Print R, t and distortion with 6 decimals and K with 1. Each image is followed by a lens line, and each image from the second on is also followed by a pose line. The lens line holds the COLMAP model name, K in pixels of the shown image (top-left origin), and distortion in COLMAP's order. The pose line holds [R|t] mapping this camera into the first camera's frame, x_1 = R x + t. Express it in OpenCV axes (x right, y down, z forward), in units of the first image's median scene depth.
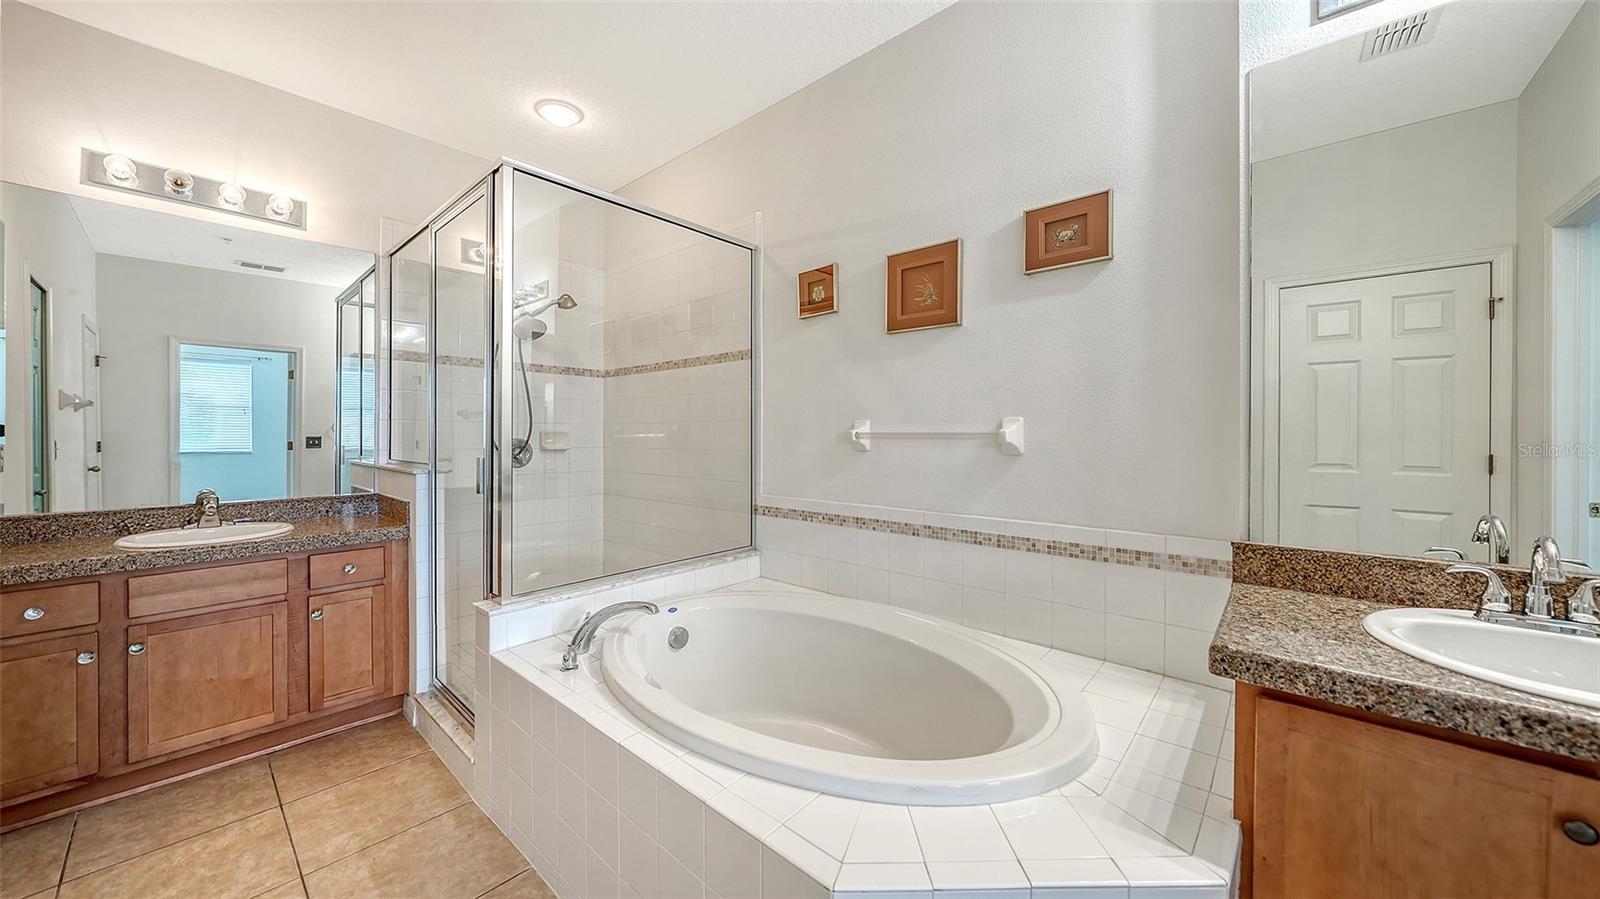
lens RADIAL K [[550.2, 0, 806.0], [0, 550.2, 425.7], [0, 0, 1]] dist [-0.004957, 0.000098]
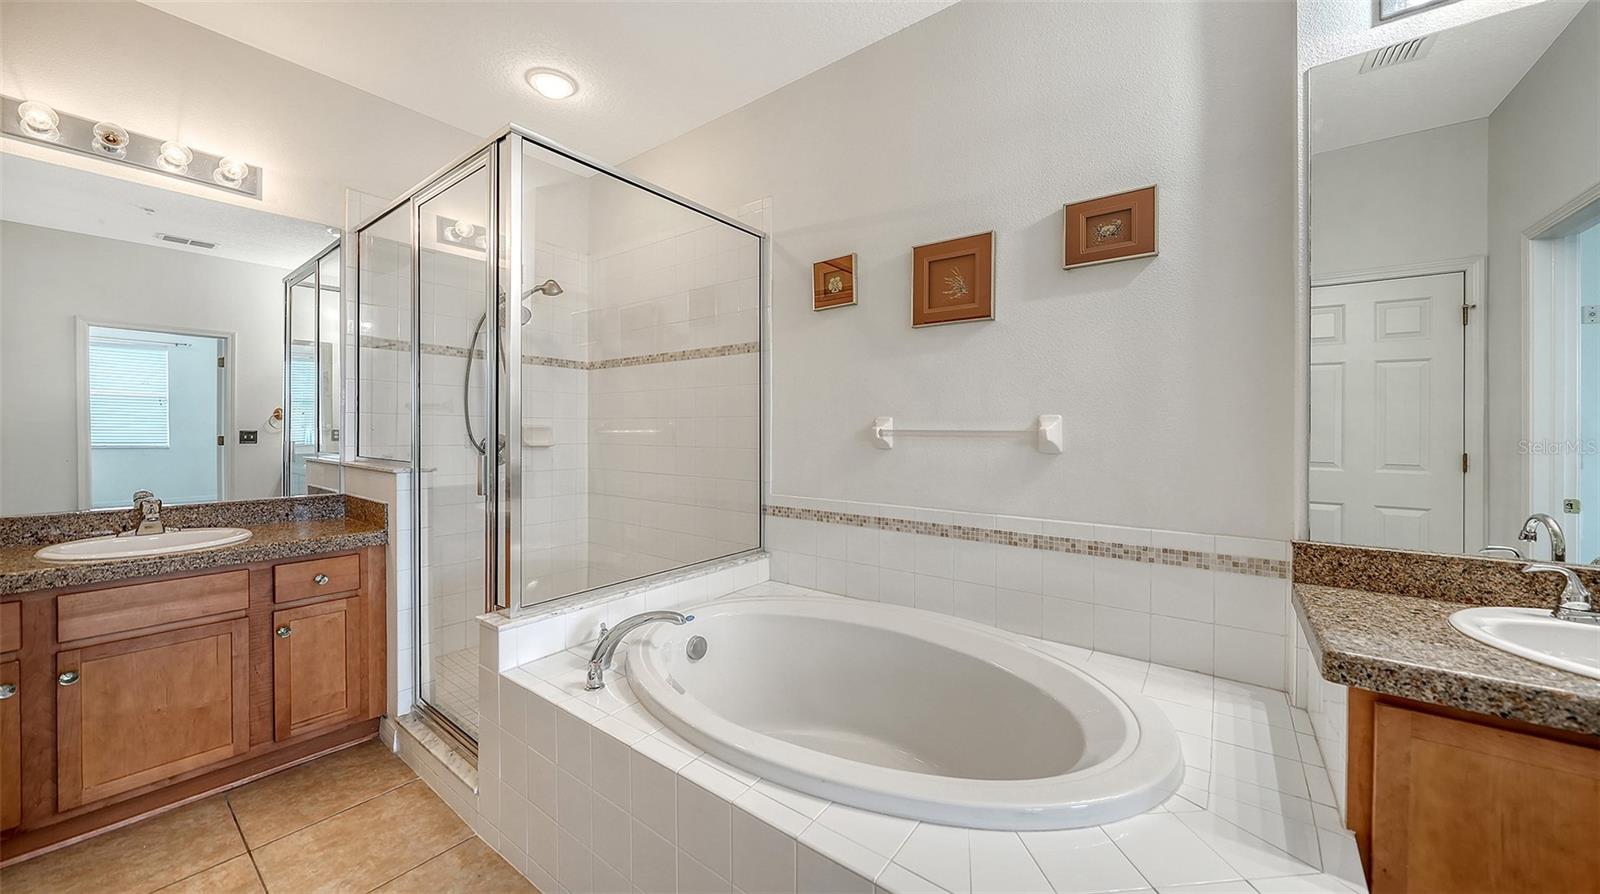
lens RADIAL K [[550.2, 0, 803.2], [0, 550.2, 424.6], [0, 0, 1]] dist [-0.004957, 0.000098]
pose [[0.996945, 0.005322, 0.077921, -0.131902], [-0.005725, 0.999971, 0.004947, -0.000836], [-0.077892, -0.005378, 0.996947, 0.054478]]
